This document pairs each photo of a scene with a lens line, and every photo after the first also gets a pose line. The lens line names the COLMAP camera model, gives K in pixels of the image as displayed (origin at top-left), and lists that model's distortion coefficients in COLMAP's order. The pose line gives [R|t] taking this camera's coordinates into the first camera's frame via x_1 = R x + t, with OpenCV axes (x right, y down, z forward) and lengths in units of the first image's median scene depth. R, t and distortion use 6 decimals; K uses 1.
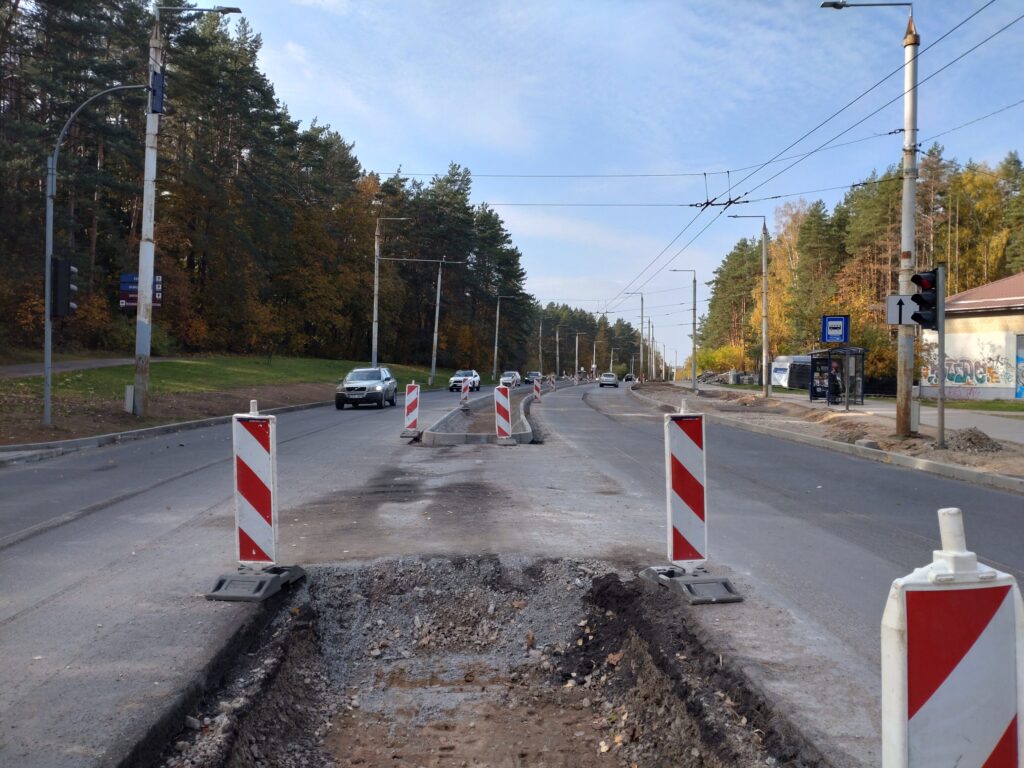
lens RADIAL K [[827.8, 0, 510.4], [0, 827.8, 387.9], [0, 0, 1]] dist [0.052432, -0.032894]
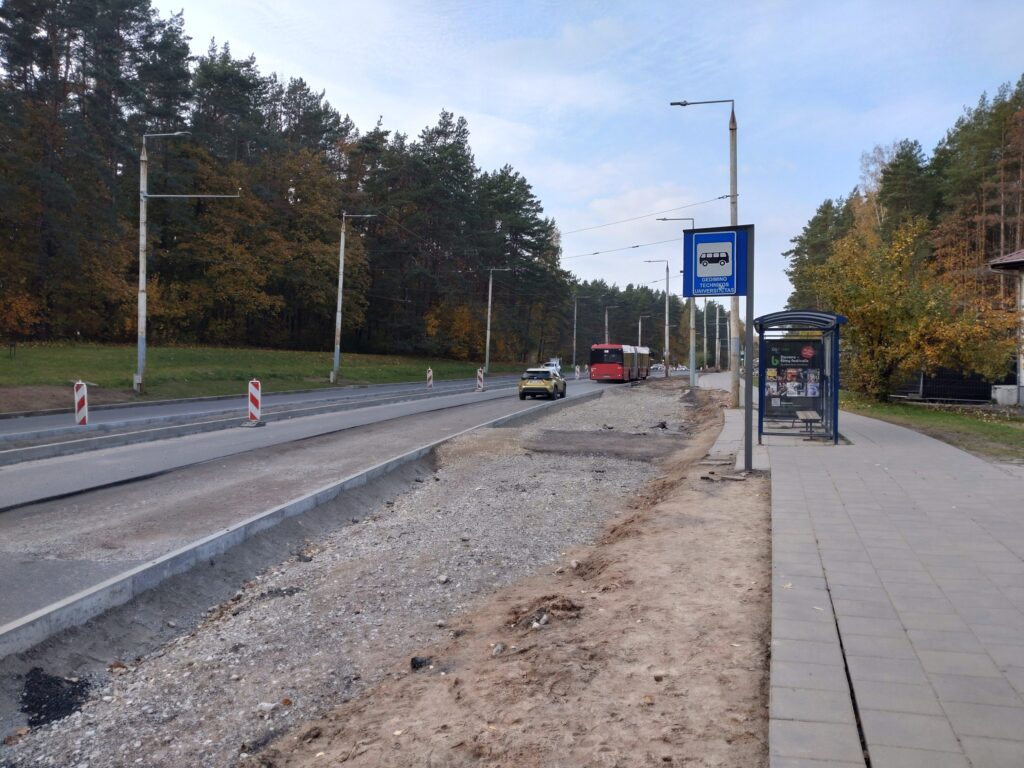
lens RADIAL K [[827.8, 0, 512.9], [0, 827.8, 377.8], [0, 0, 1]] dist [0.052432, -0.032894]
pose [[0.991814, -0.004605, -0.127605, 0.103030], [0.004983, 0.999984, 0.002638, -0.005479], [0.127591, -0.003252, 0.991822, 0.180095]]
